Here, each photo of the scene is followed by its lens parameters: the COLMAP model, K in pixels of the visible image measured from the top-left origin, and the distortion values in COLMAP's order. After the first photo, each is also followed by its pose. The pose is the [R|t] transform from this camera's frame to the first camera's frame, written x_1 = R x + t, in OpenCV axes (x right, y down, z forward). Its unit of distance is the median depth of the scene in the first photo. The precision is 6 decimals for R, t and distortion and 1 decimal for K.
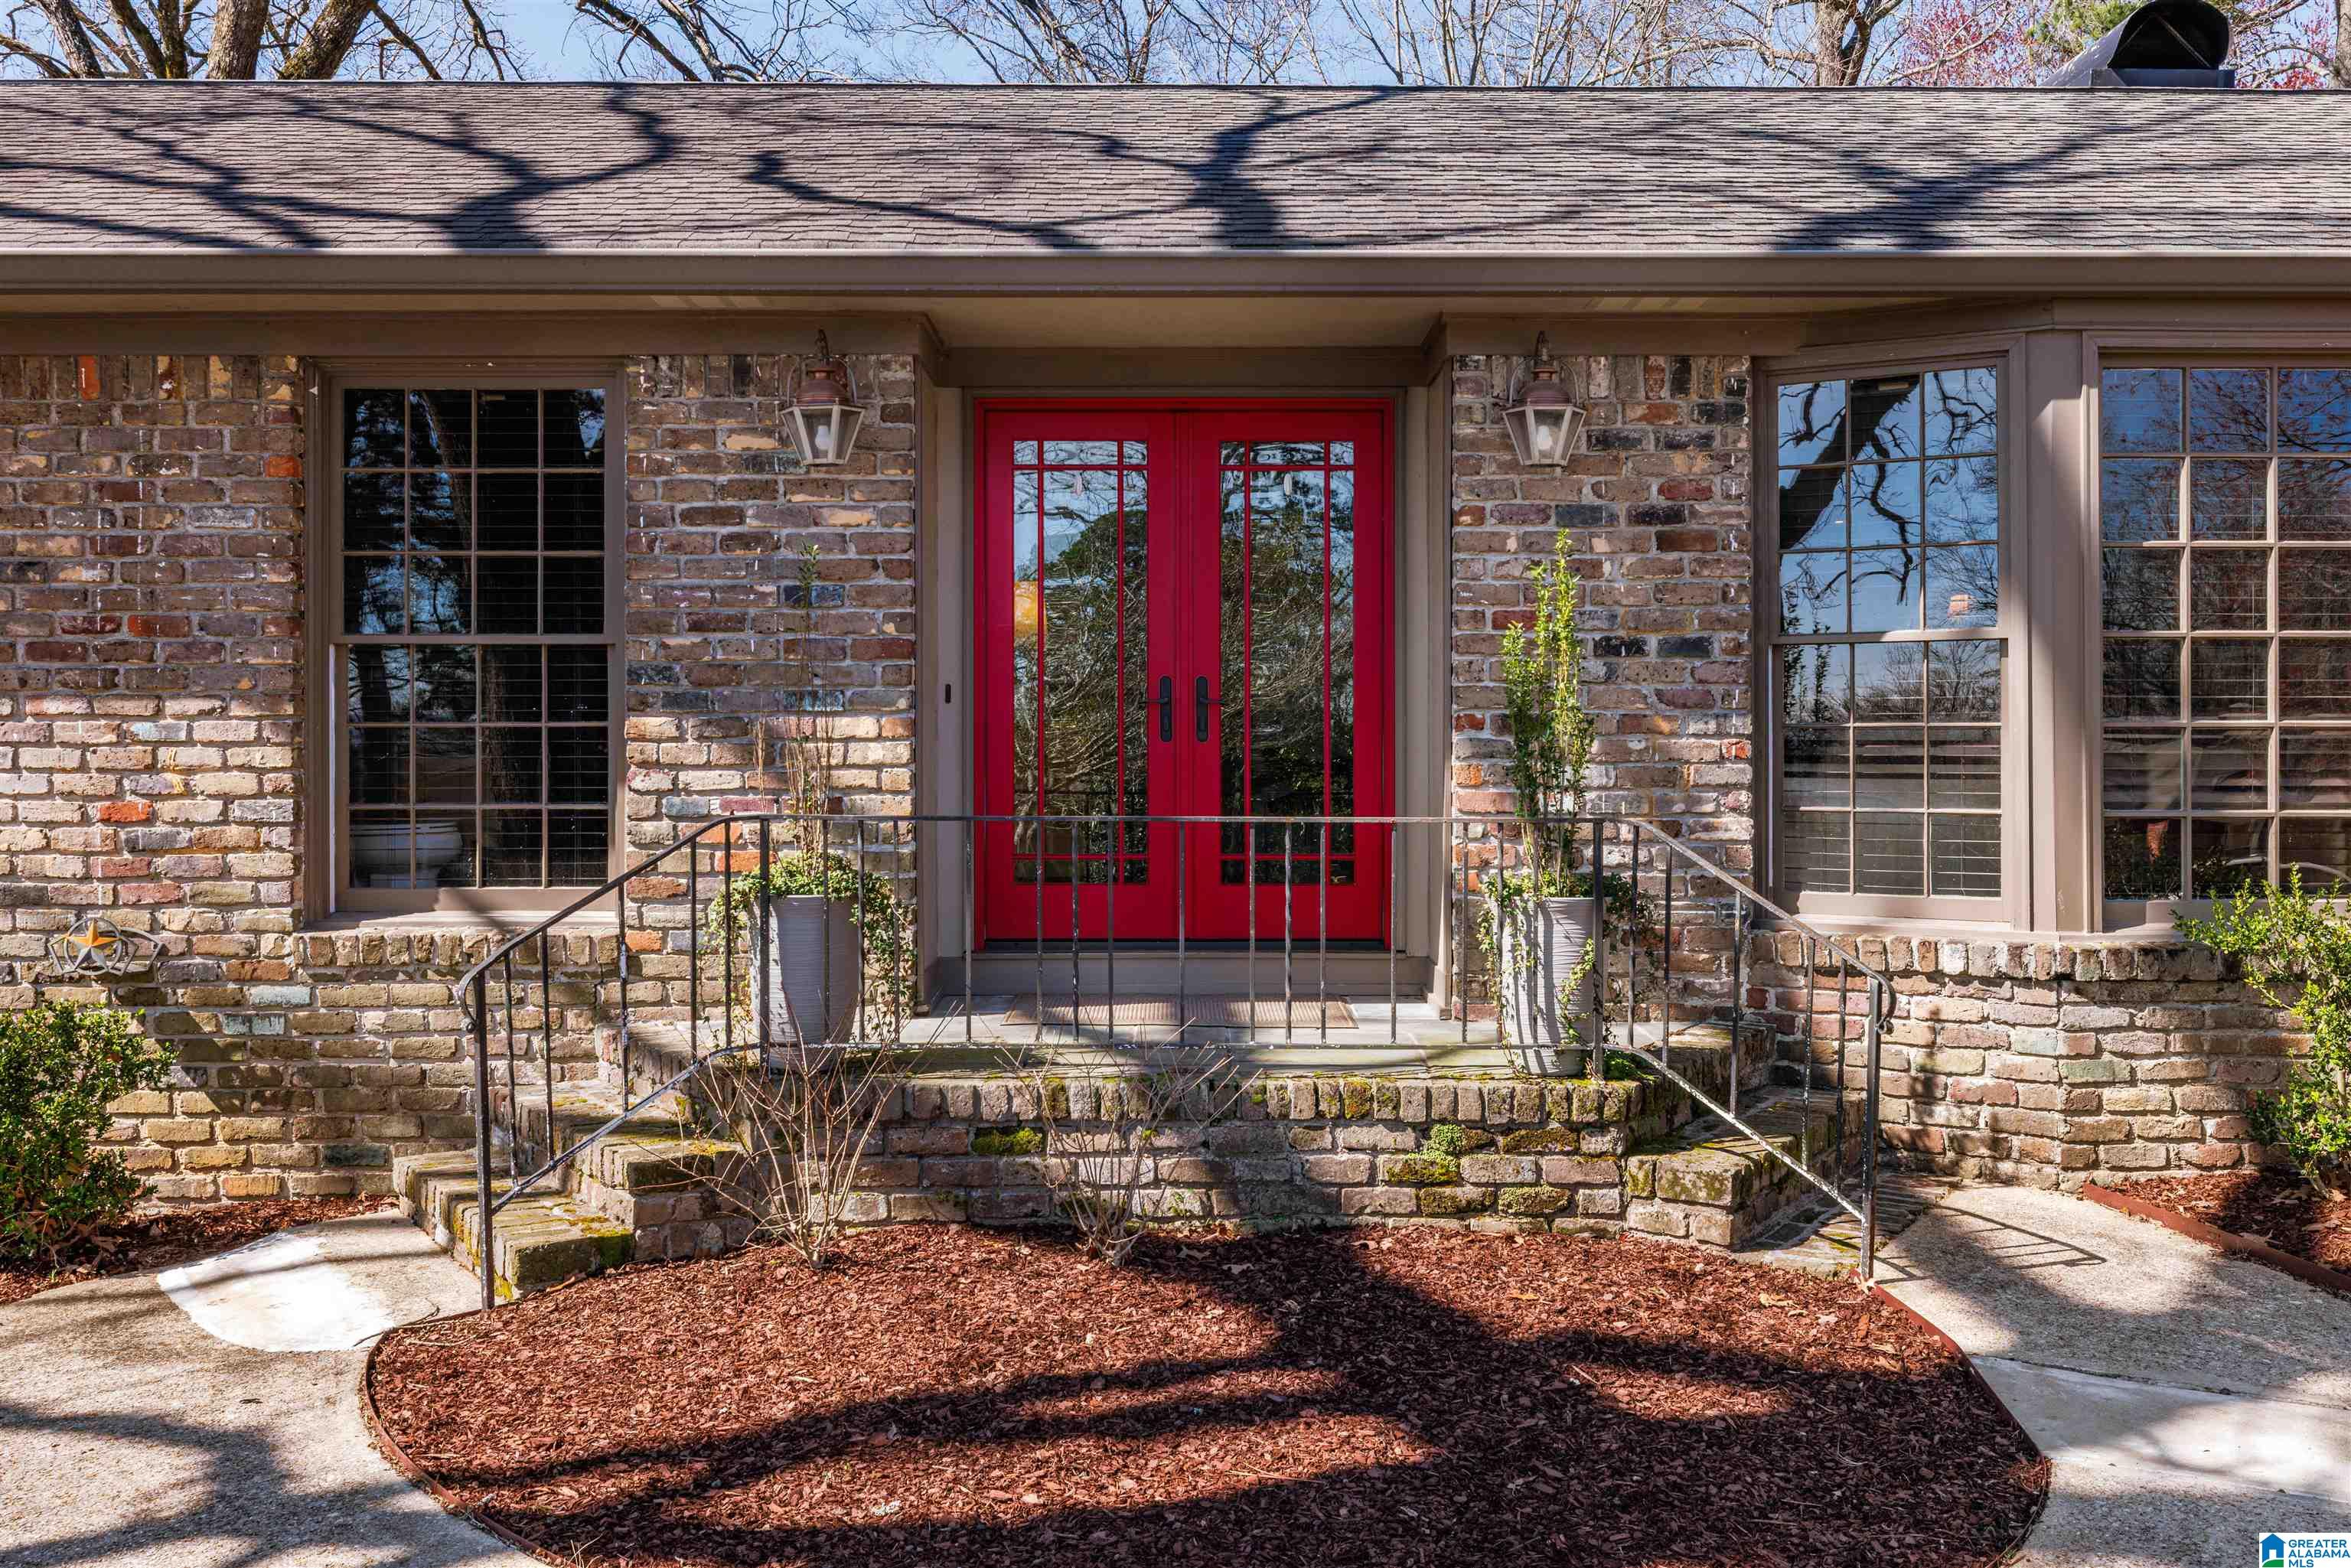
lens RADIAL K [[4331.8, 0, 1175.5], [0, 4331.8, 784.0], [0, 0, 1]] dist [-0.042113, -0.015554]
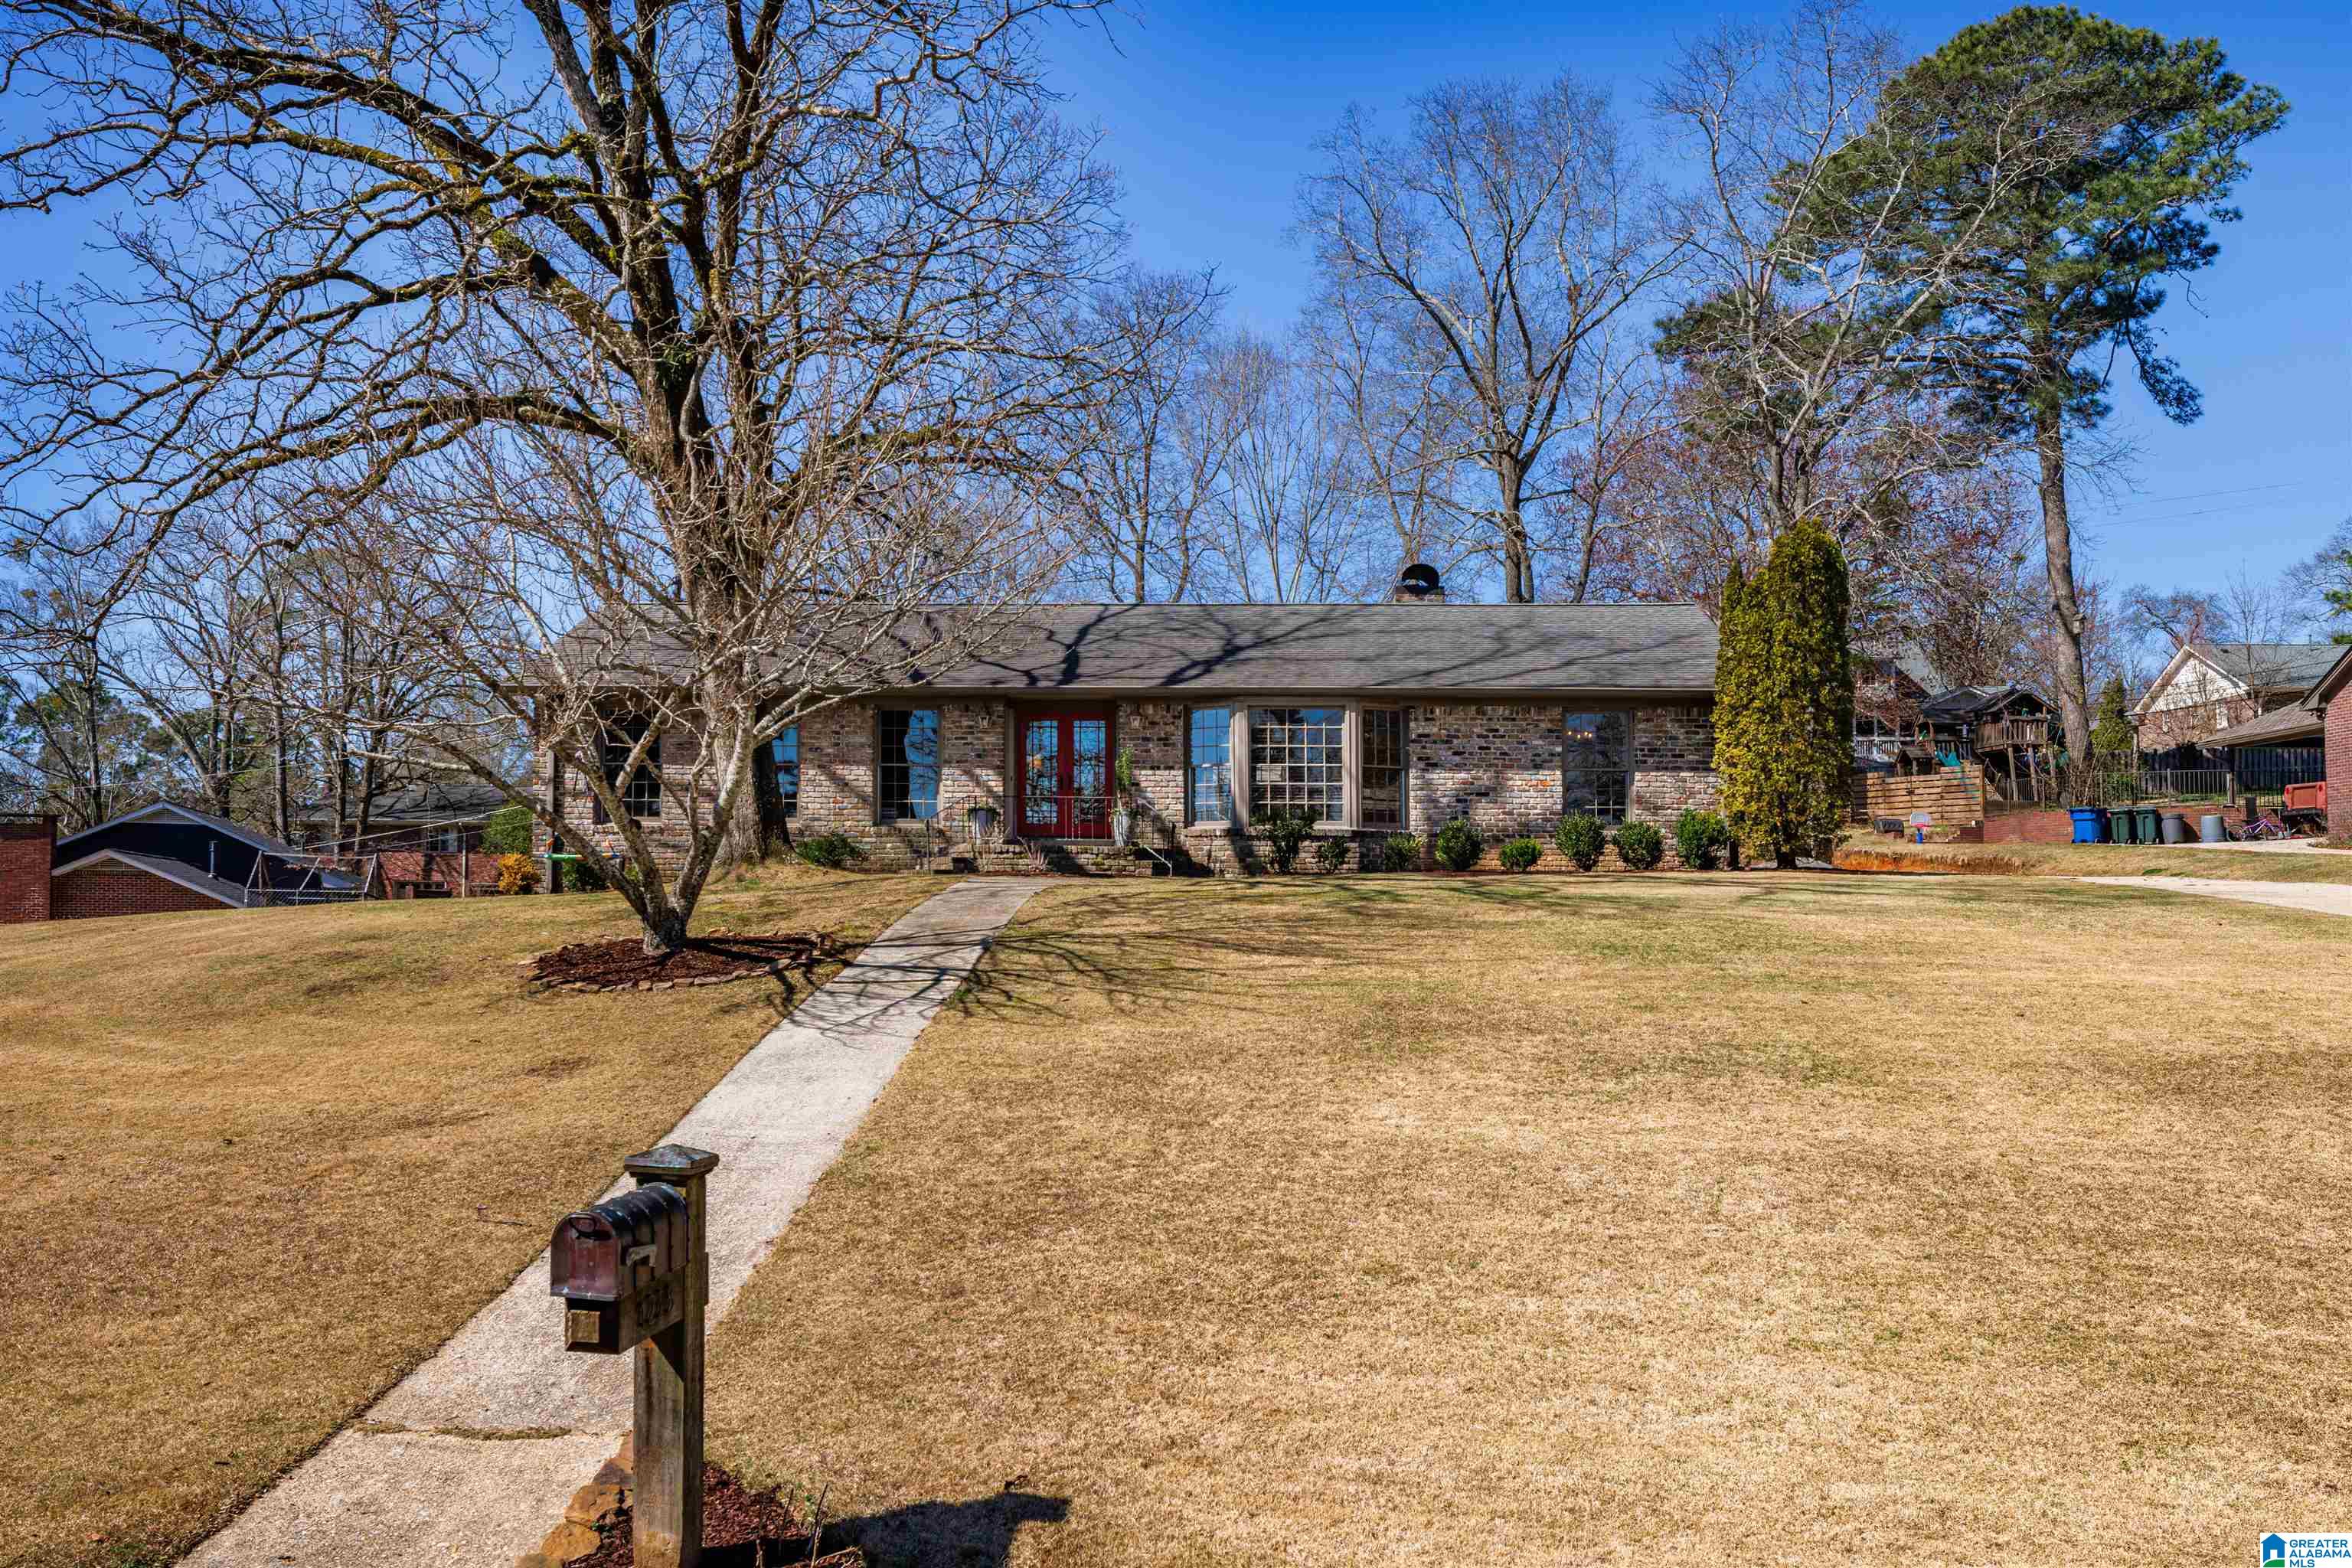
lens RADIAL K [[3259.4, 0, 1176.0], [0, 3259.4, 784.0], [0, 0, 1]] dist [0.019090, 0.013683]
pose [[0.999859, 0.013285, -0.010312, 0.172971], [-0.013649, 0.999257, -0.036052, 0.119180], [0.009826, 0.036188, 0.999297, -2.607361]]
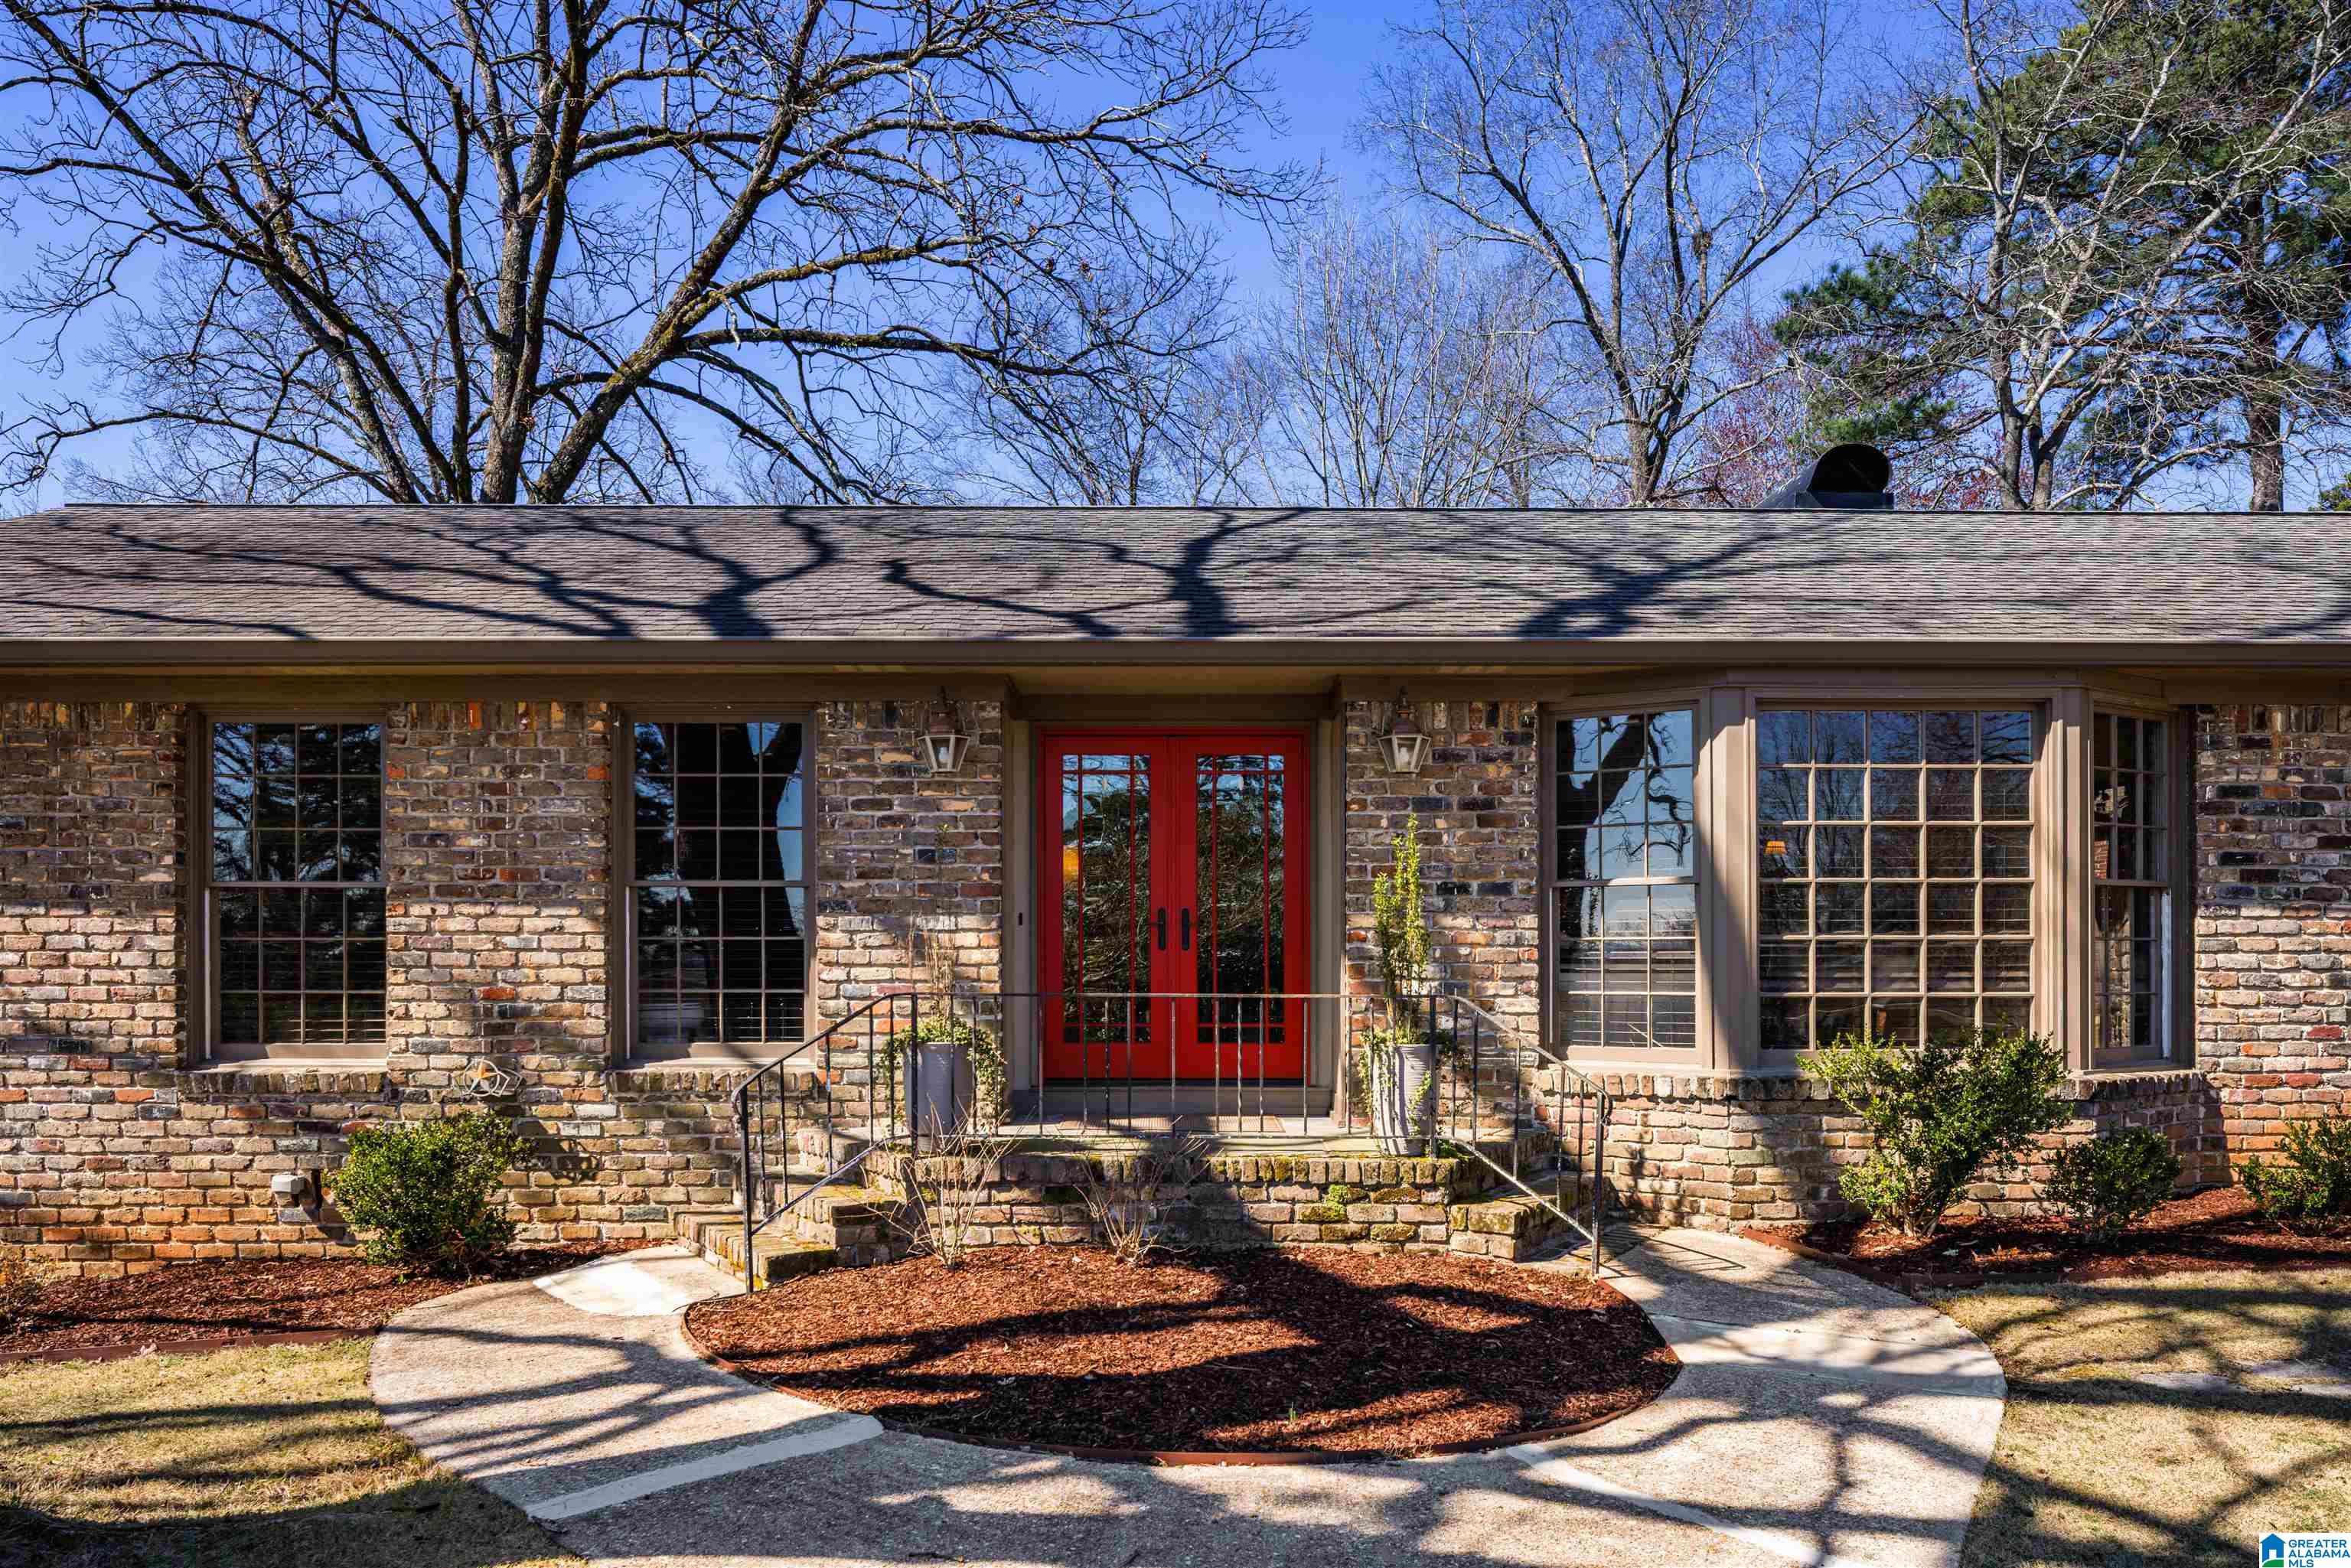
lens RADIAL K [[3257.9, 0, 1175.5], [0, 3257.9, 784.0], [0, 0, 1]] dist [0.019090, 0.013683]
pose [[0.999992, 0.000465, 0.003962, -0.002357], [-0.000209, 0.997918, -0.064501, 0.006985], [-0.003984, 0.064500, 0.997910, -0.188151]]
